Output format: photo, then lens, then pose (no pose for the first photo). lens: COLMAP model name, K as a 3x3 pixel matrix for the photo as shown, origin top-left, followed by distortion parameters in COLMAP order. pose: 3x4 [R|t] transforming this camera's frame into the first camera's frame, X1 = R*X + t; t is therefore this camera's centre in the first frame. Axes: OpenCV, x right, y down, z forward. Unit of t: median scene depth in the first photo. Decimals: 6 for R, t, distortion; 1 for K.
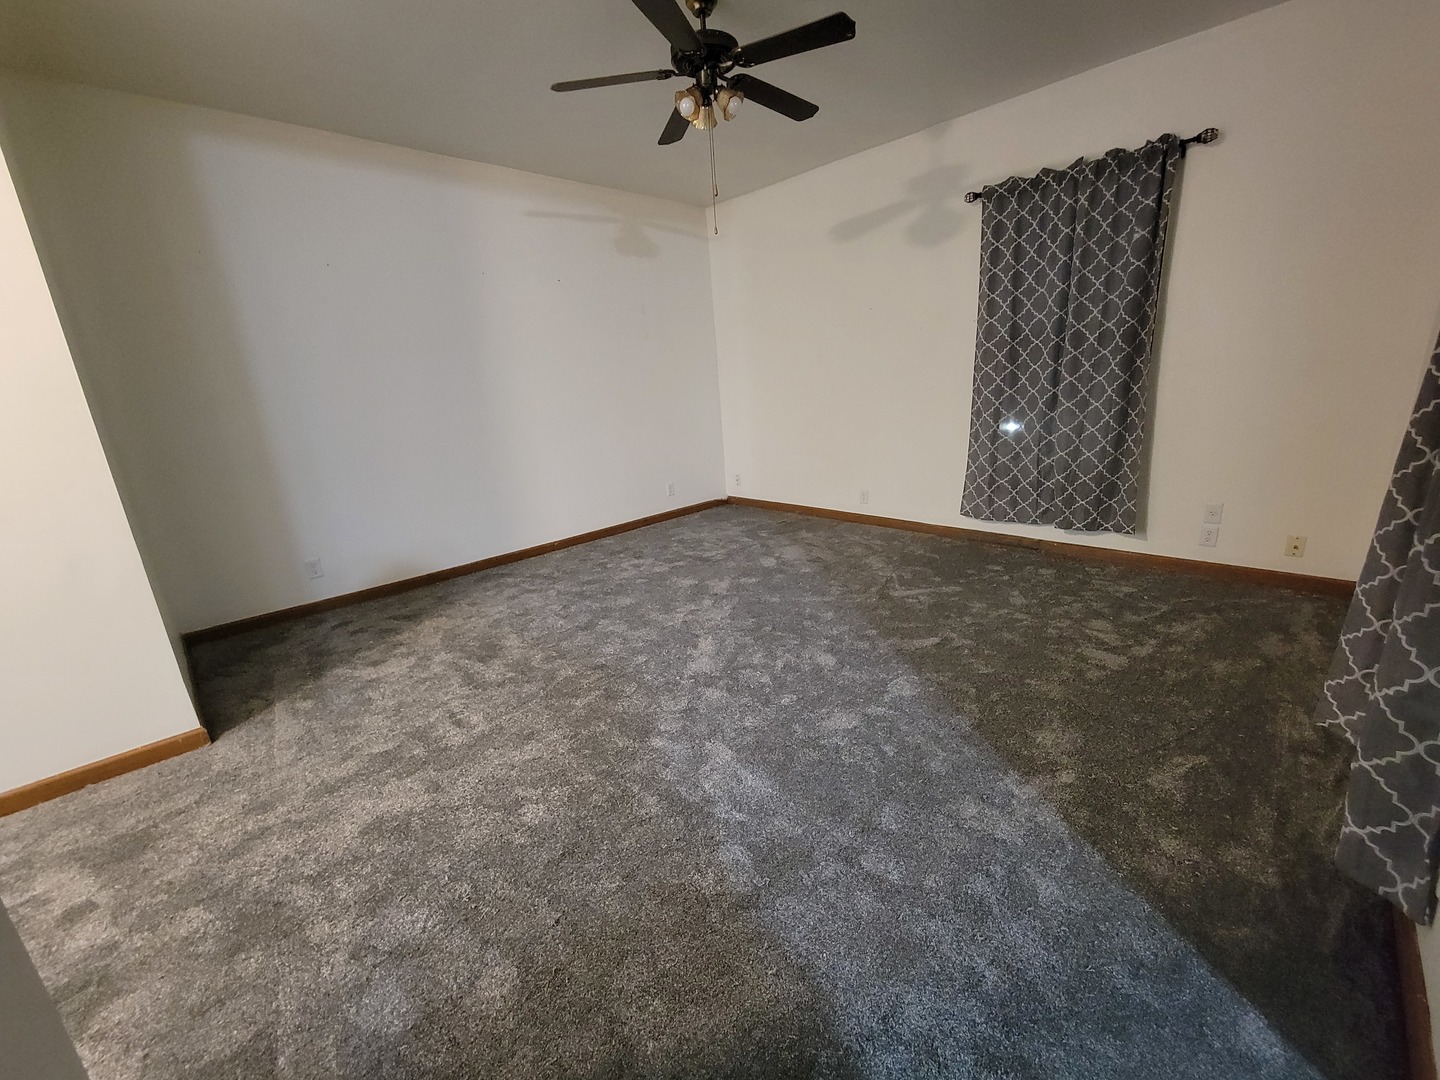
lens RADIAL K [[588.8, 0, 721.3], [0, 588.8, 548.7], [0, 0, 1]] dist [-0.000926, -0.000114]
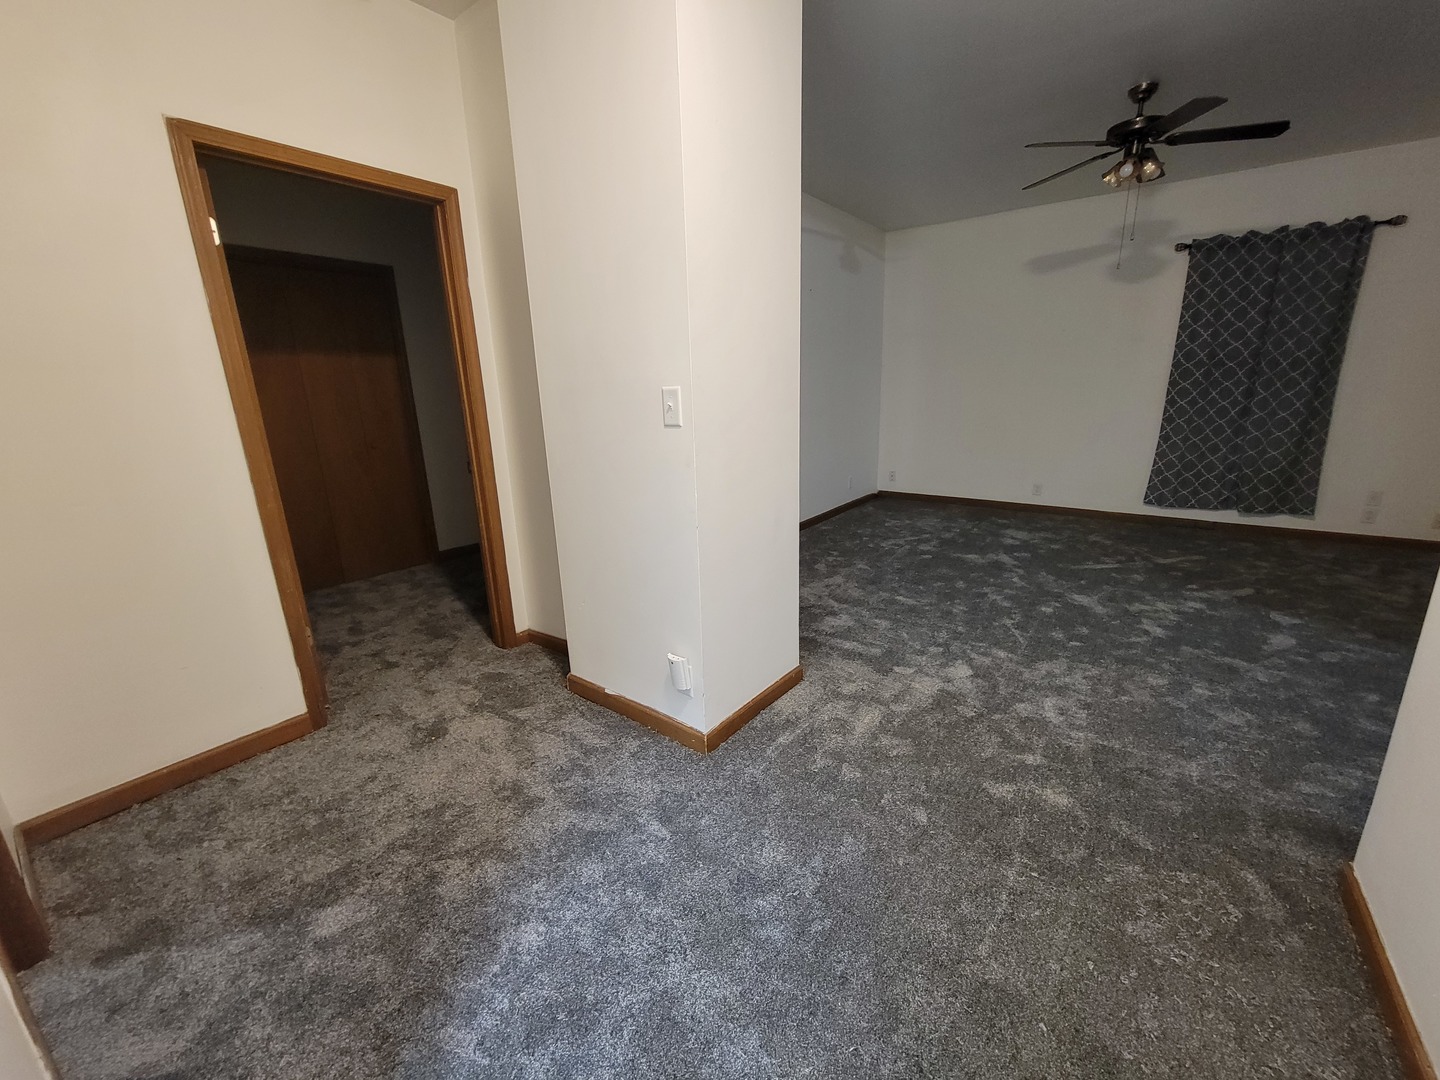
lens RADIAL K [[586.6, 0, 730.6], [0, 586.6, 551.5], [0, 0, 1]] dist [-0.000850, 0.000095]
pose [[0.987563, -0.006748, 0.157077, -0.768842], [0.008438, 0.999913, -0.010090, 0.059205], [-0.156995, 0.011290, 0.987535, -0.080194]]
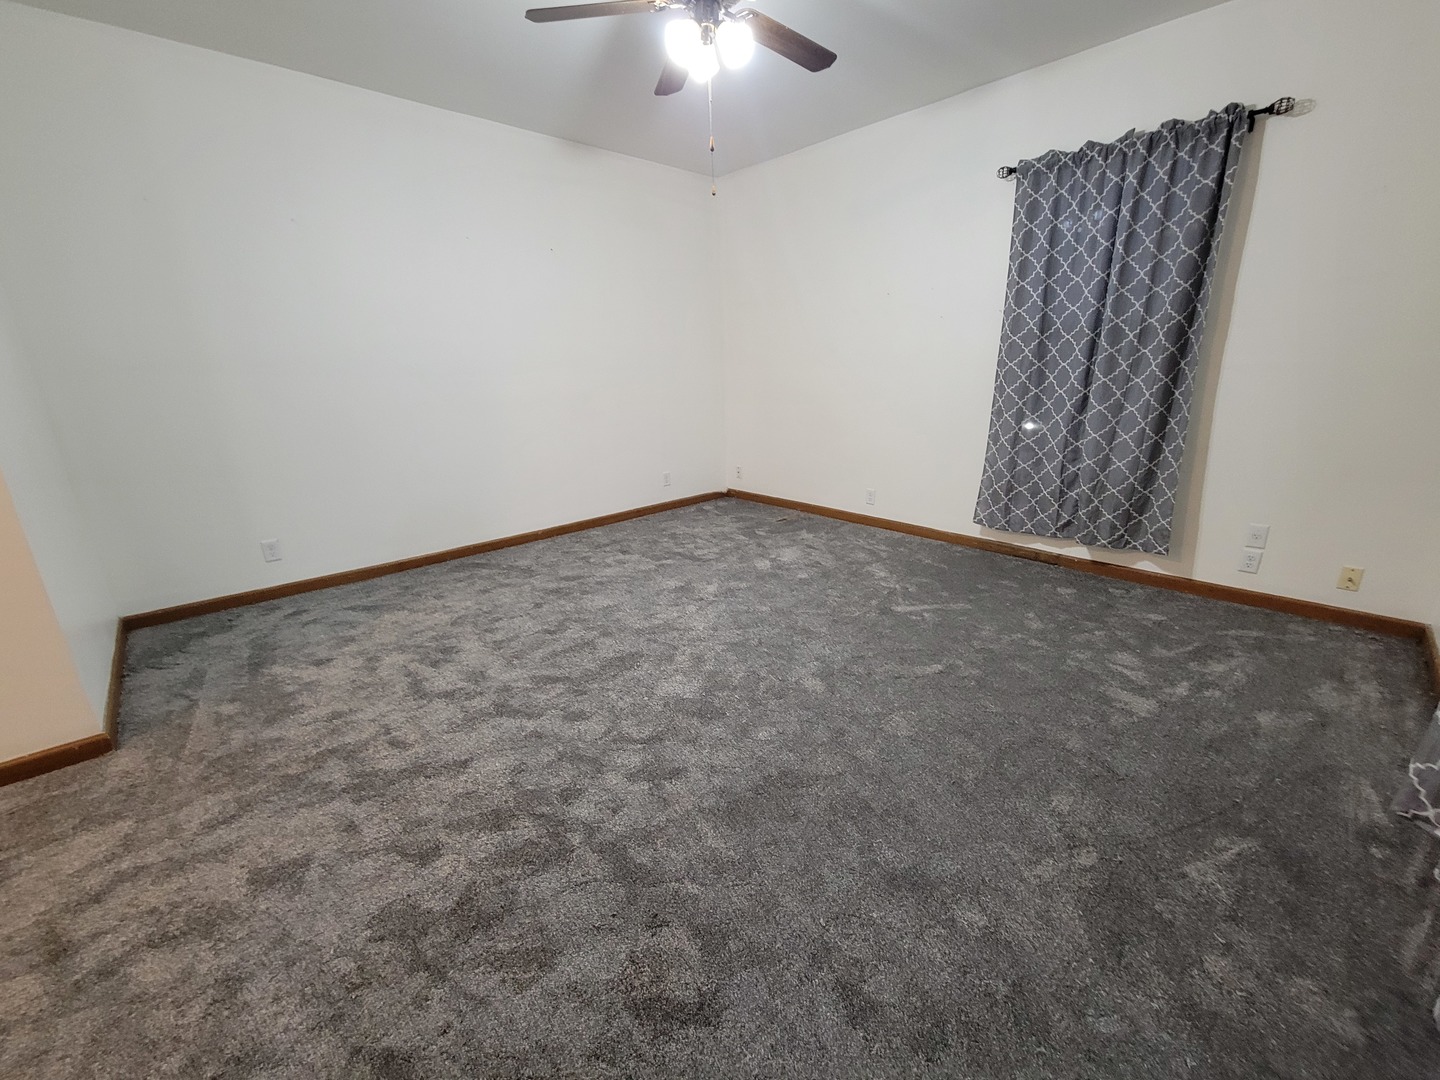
lens RADIAL K [[588.8, 0, 721.3], [0, 588.8, 548.7], [0, 0, 1]] dist [-0.000926, -0.000114]
pose [[0.998898, 0.045071, -0.013060, 0.030380], [-0.044779, 0.998757, 0.021877, -0.023069], [0.014030, -0.021268, 0.999675, 0.085195]]
